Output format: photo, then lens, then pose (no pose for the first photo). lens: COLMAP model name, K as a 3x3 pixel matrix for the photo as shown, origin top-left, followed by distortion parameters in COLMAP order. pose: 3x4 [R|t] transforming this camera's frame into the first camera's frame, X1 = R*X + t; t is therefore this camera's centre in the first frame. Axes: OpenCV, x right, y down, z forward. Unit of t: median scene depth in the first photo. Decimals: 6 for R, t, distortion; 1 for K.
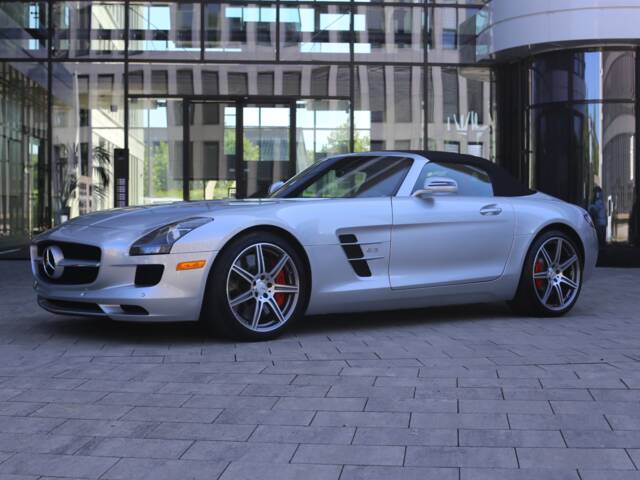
lens RADIAL K [[1069.4, 0, 319.2], [0, 1069.4, 220.2], [0, 0, 1]] dist [-0.134514, 0.108276]
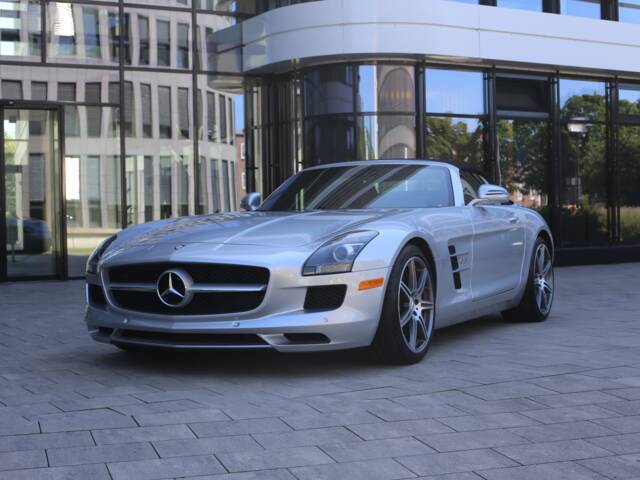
lens RADIAL K [[1069.4, 0, 319.2], [0, 1069.4, 220.2], [0, 0, 1]] dist [-0.134514, 0.108276]
pose [[0.901089, -0.019869, 0.433179, -0.486580], [0.025663, 0.999642, -0.007533, -0.004924], [-0.432874, 0.017905, 0.901277, 0.187596]]
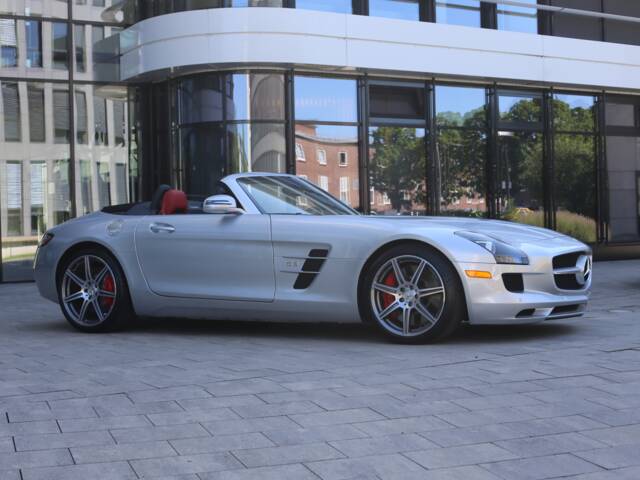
lens RADIAL K [[1069.4, 0, 319.2], [0, 1069.4, 220.2], [0, 0, 1]] dist [-0.134514, 0.108276]
pose [[0.895003, -0.021381, 0.445548, -0.297540], [0.029339, 0.999509, -0.010971, -0.002454], [-0.445095, 0.022891, 0.895191, 0.055769]]
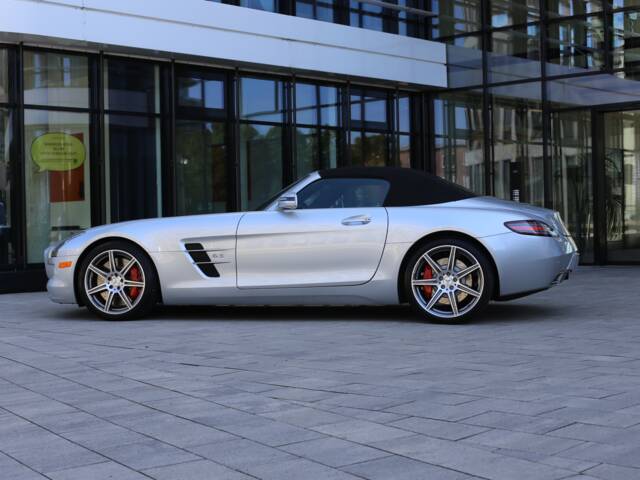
lens RADIAL K [[1048.5, 0, 320.0], [0, 1048.5, 240.0], [0, 0, 1]] dist [-0.099530, 0.025711]
pose [[0.651124, -0.002166, -0.758968, 1.050629], [0.014183, 0.999856, 0.009314, 0.000252], [0.758839, -0.016829, 0.651061, 0.303862]]
